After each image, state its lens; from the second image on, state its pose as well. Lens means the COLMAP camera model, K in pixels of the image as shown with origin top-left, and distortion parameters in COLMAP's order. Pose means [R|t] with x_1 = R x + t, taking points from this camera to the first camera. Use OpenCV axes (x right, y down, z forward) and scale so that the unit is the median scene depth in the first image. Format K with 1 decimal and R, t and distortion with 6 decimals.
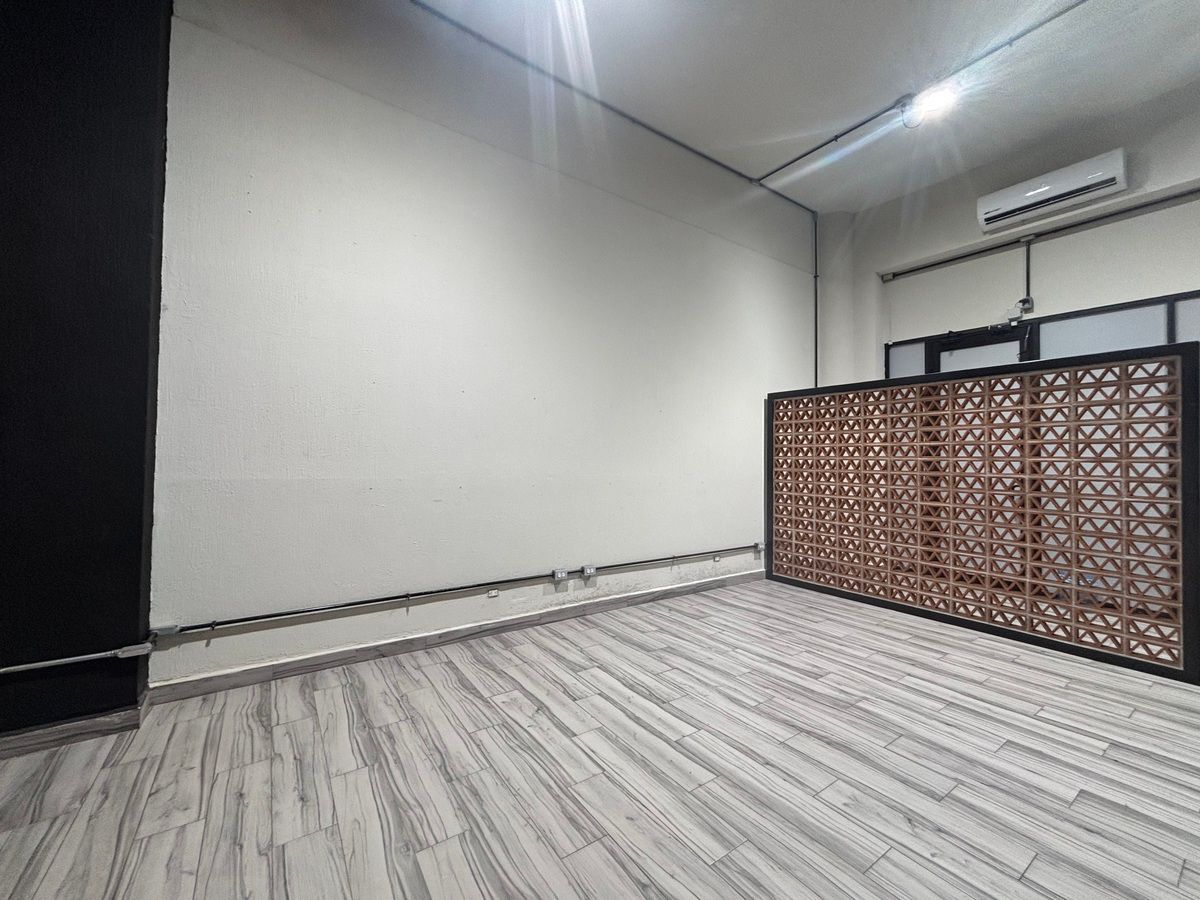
lens RADIAL K [[481.4, 0, 600.0], [0, 481.4, 450.0], [0, 0, 1]] dist [-0.009096, 0.003913]
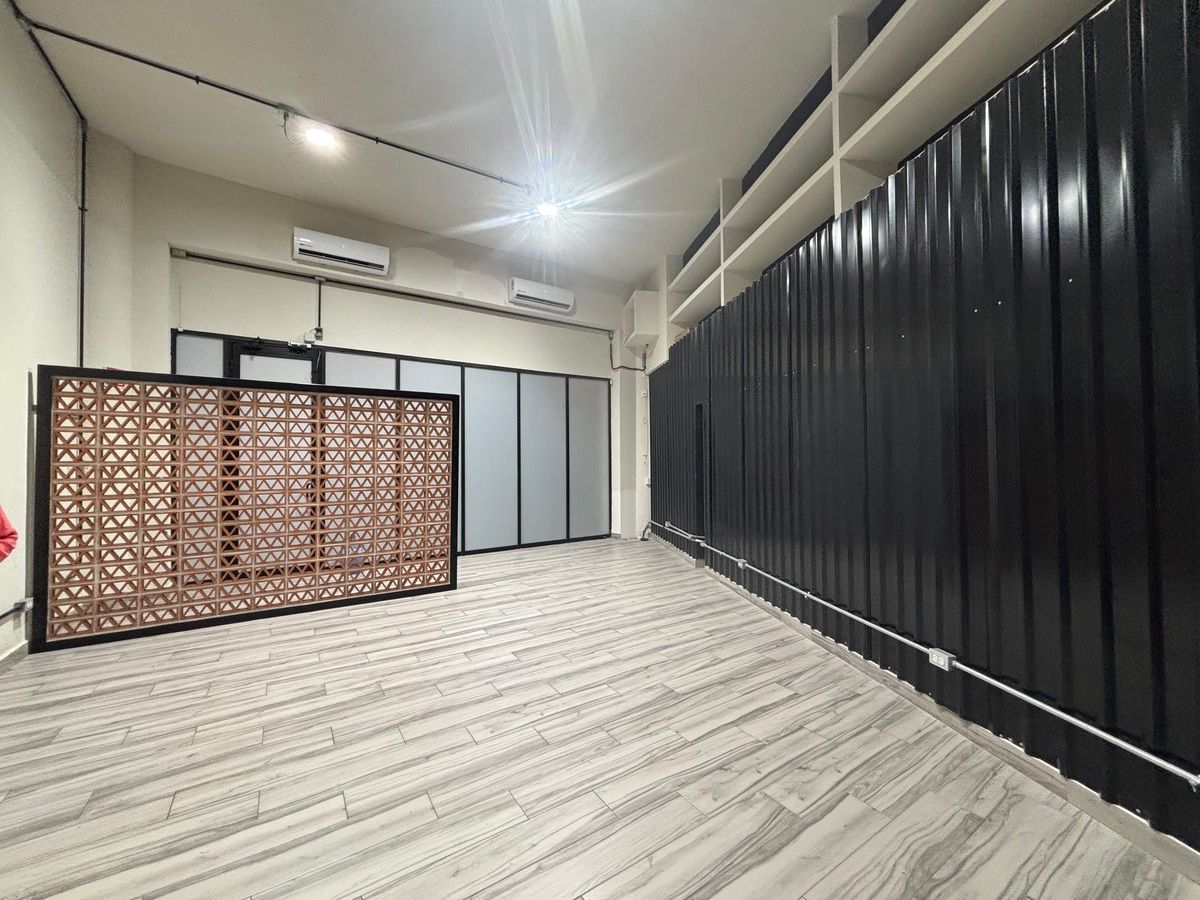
lens RADIAL K [[481.4, 0, 600.0], [0, 481.4, 450.0], [0, 0, 1]] dist [-0.009096, 0.003913]
pose [[0.022685, 0.005463, 0.999728, -0.457016], [-0.016790, 0.999846, -0.005082, -0.020708], [-0.999602, -0.016670, 0.022773, 0.386161]]
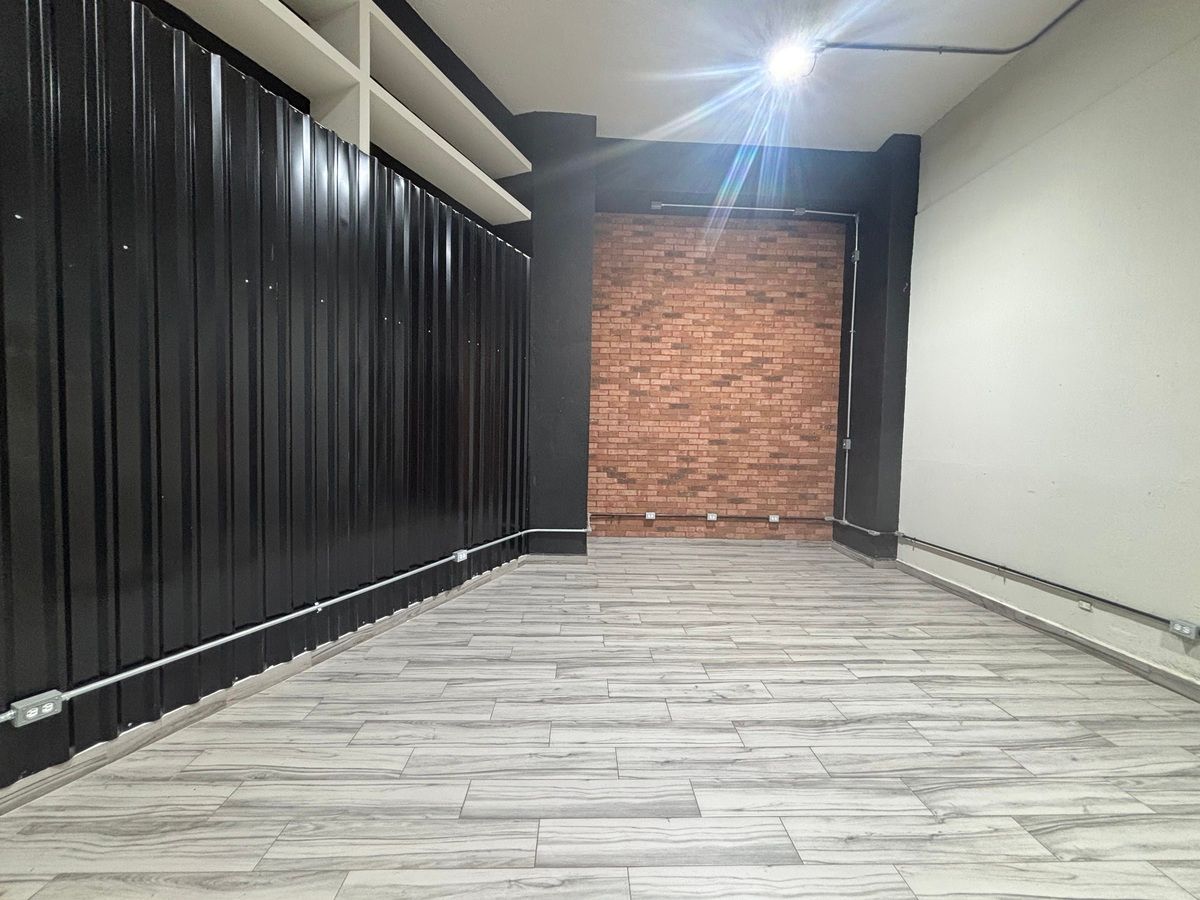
lens RADIAL K [[481.4, 0, 600.0], [0, 481.4, 450.0], [0, 0, 1]] dist [-0.009096, 0.003913]
pose [[-0.537101, 0.010584, -0.843451, 1.113088], [-0.014044, 0.999670, 0.021487, 0.002984], [0.843401, 0.023386, -0.536776, 0.782630]]
